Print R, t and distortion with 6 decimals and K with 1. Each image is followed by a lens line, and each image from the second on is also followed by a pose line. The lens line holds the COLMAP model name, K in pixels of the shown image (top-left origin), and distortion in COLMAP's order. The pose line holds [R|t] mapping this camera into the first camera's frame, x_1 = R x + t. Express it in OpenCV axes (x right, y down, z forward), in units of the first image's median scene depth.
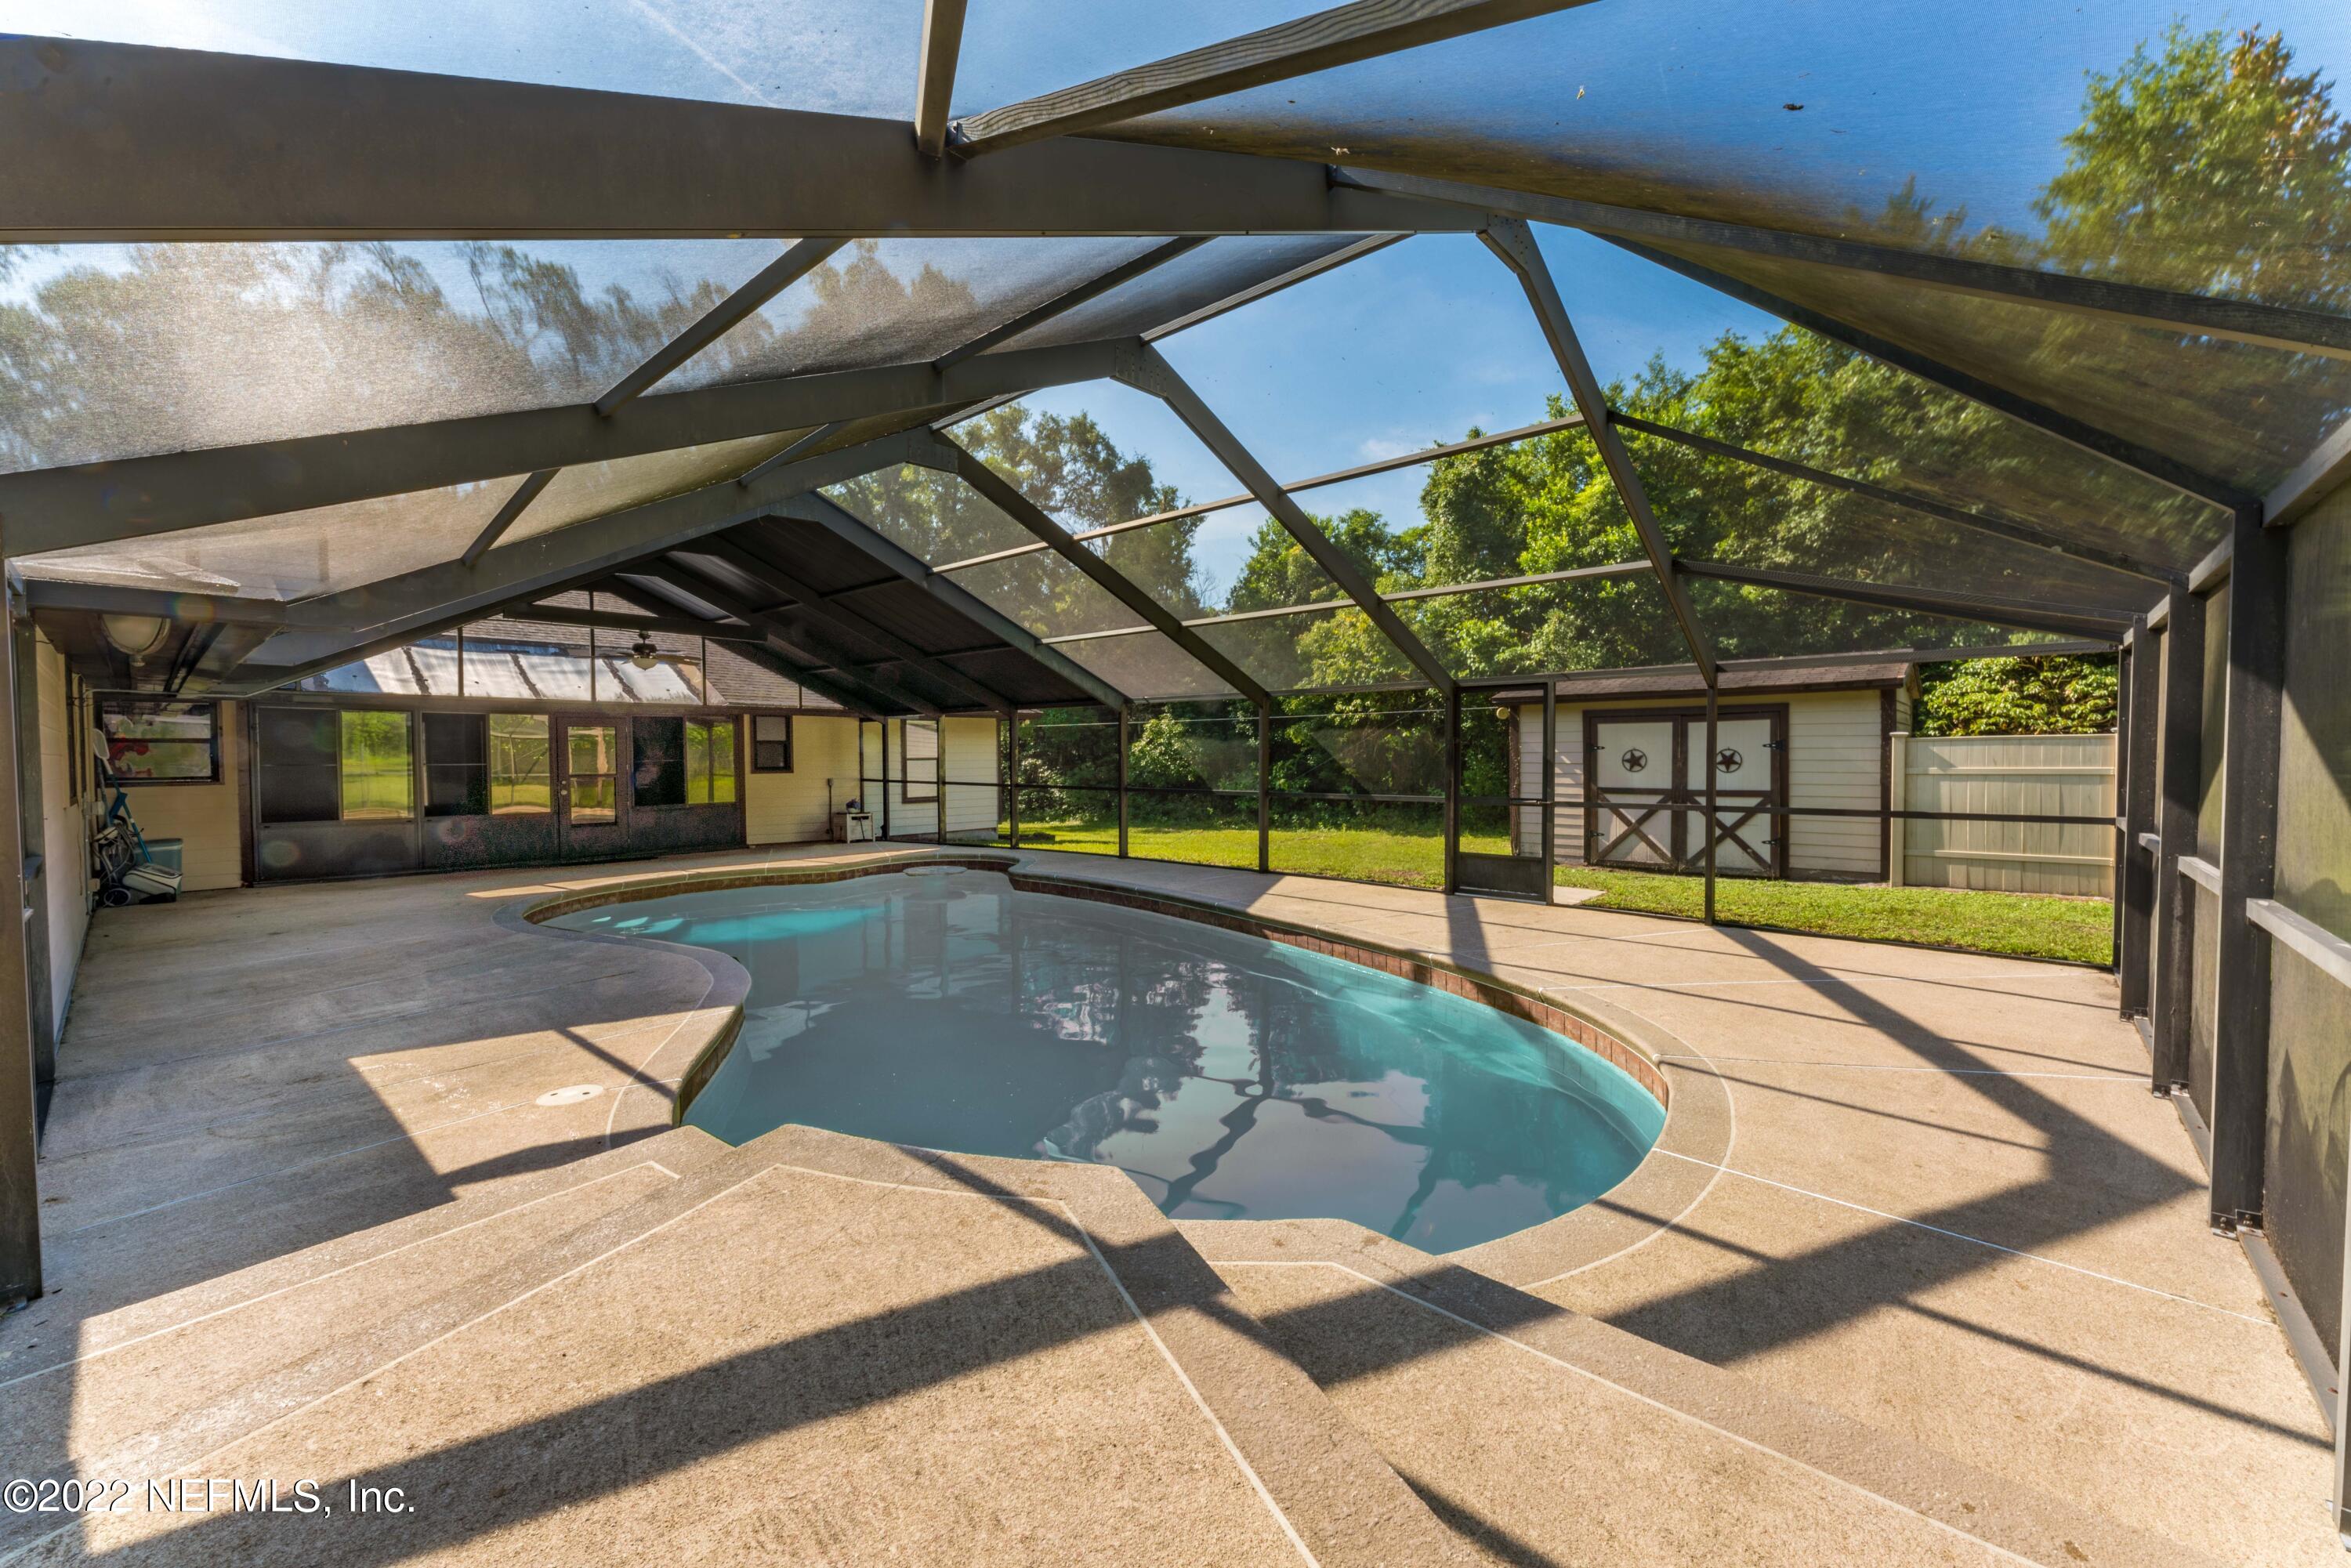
lens RADIAL K [[923.7, 0, 1167.4], [0, 923.7, 776.0], [0, 0, 1]] dist [0.000802, 0.000210]
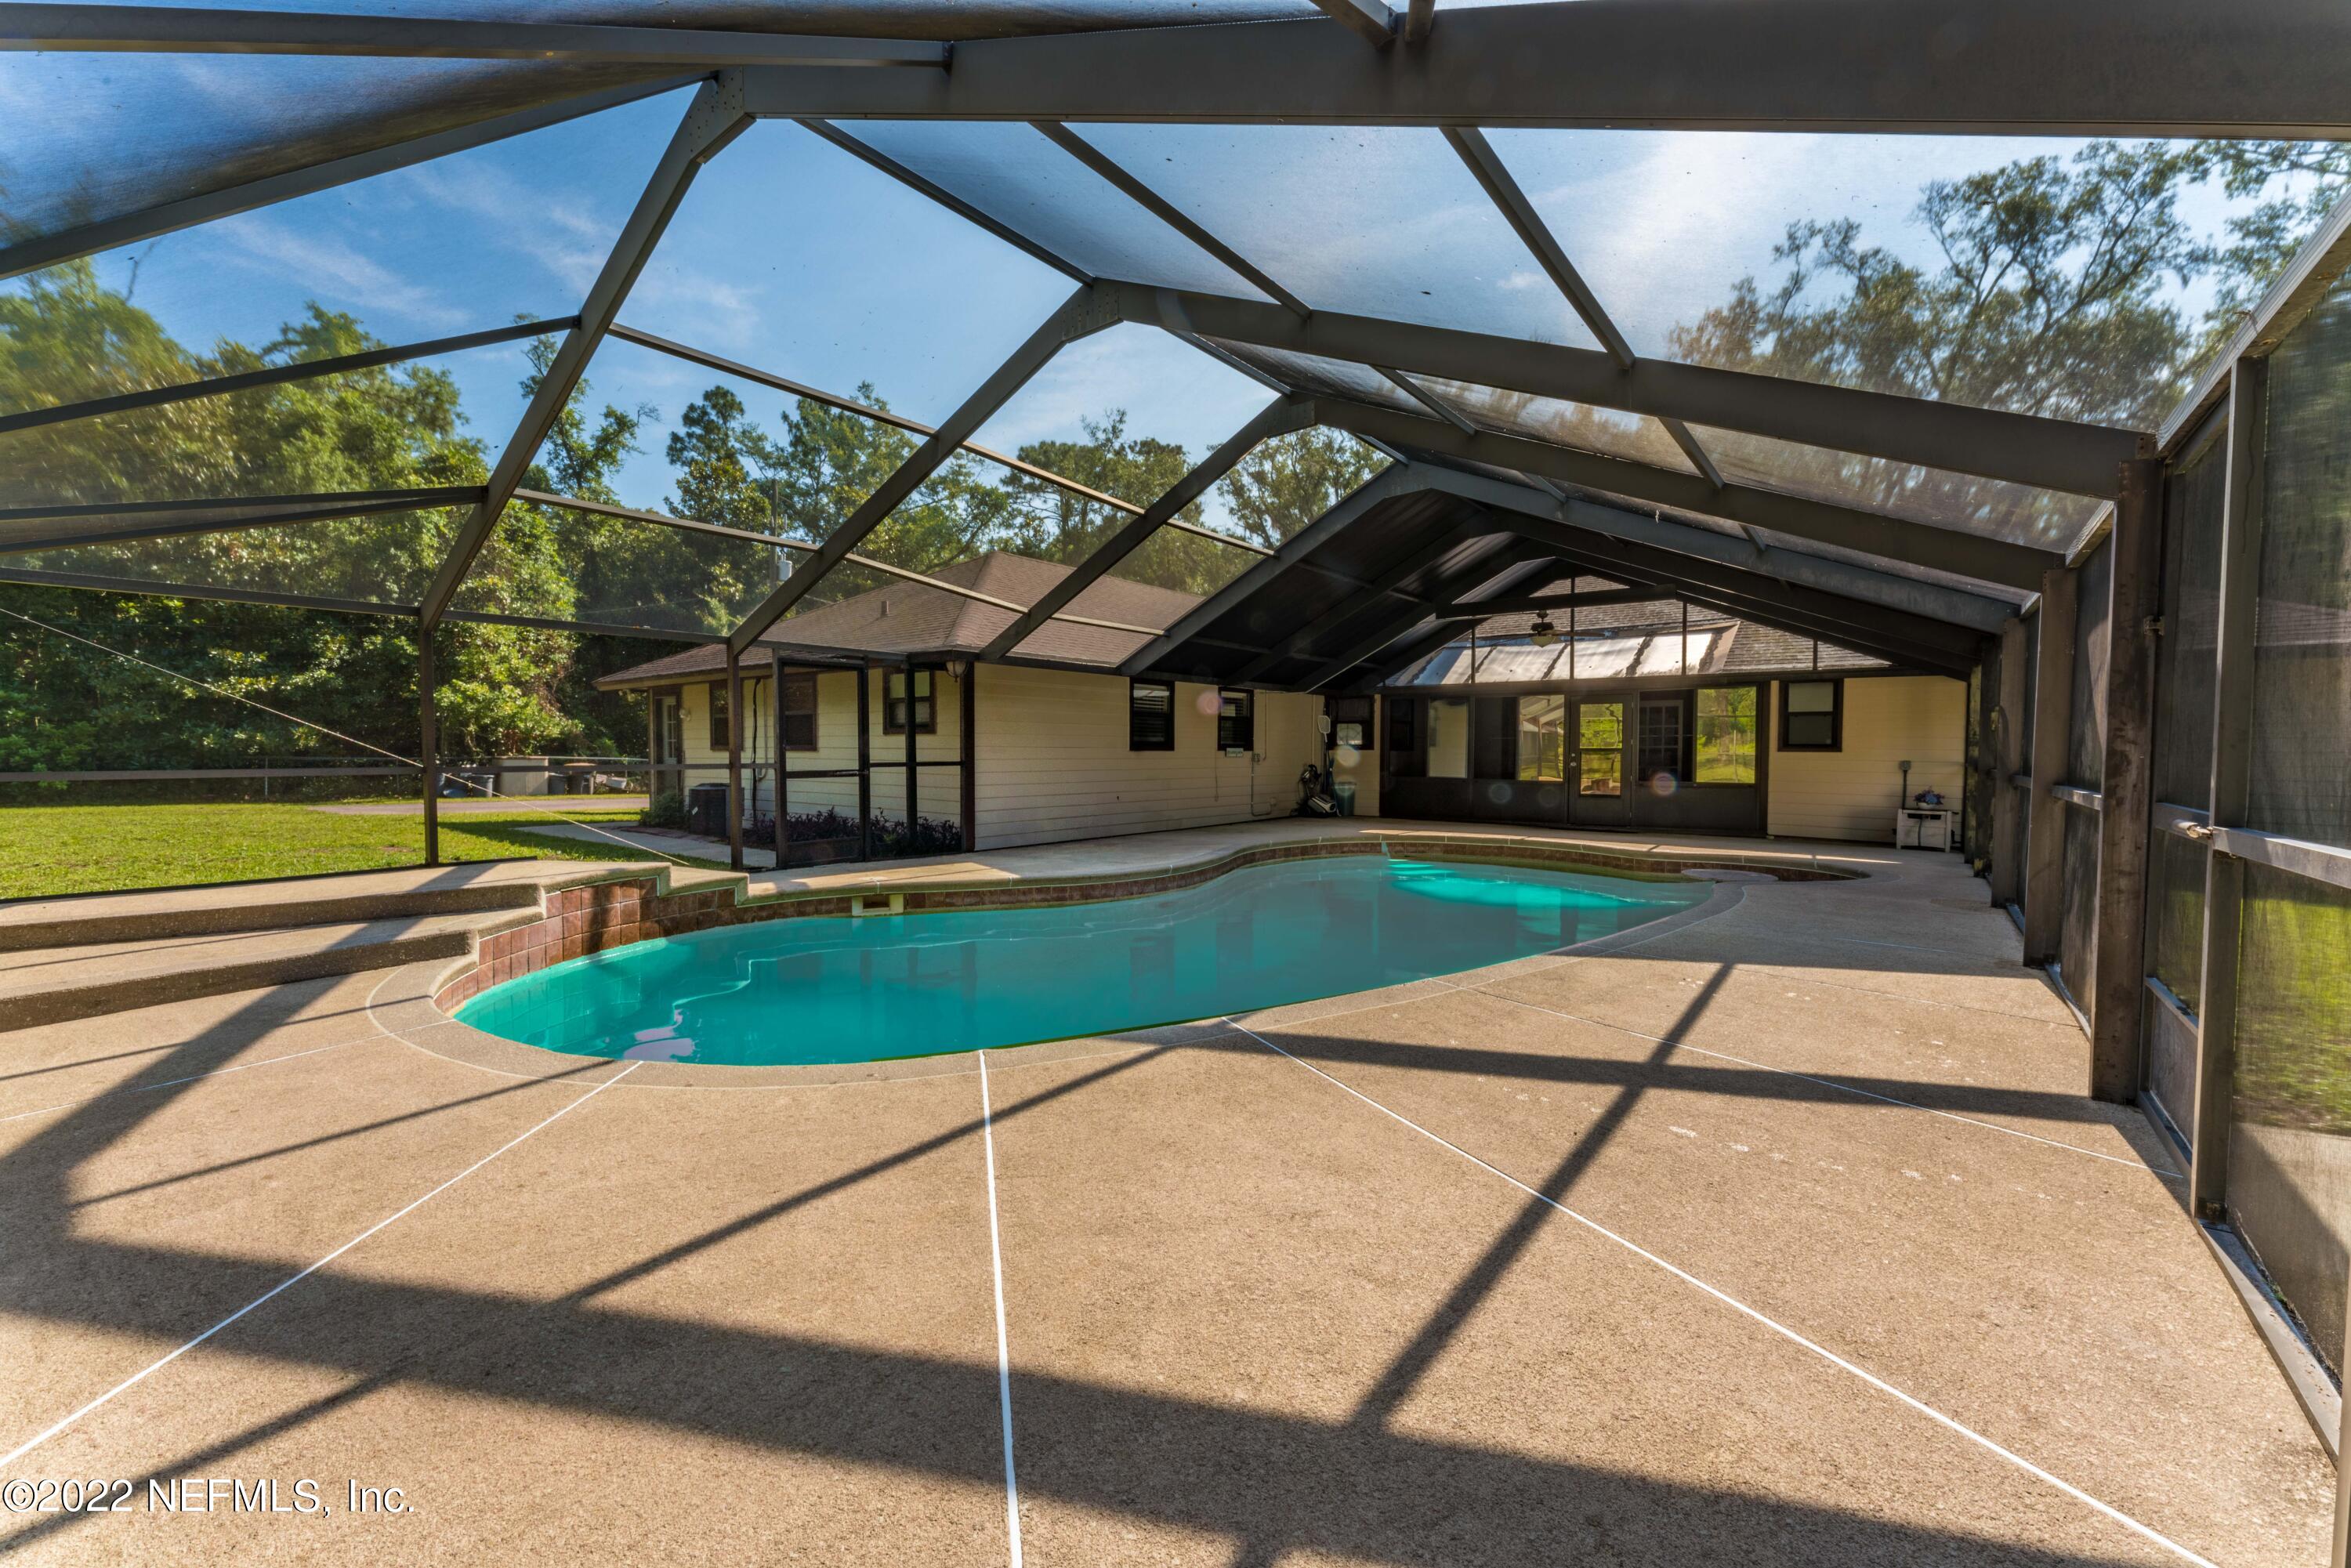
lens RADIAL K [[923.7, 0, 1163.3], [0, 923.7, 779.2], [0, 0, 1]] dist [0.000802, 0.000210]
pose [[0.055683, 0.041885, -0.997570, 0.410872], [-0.030783, 0.998717, 0.040214, 0.007160], [0.997974, 0.028469, 0.056901, 0.432753]]
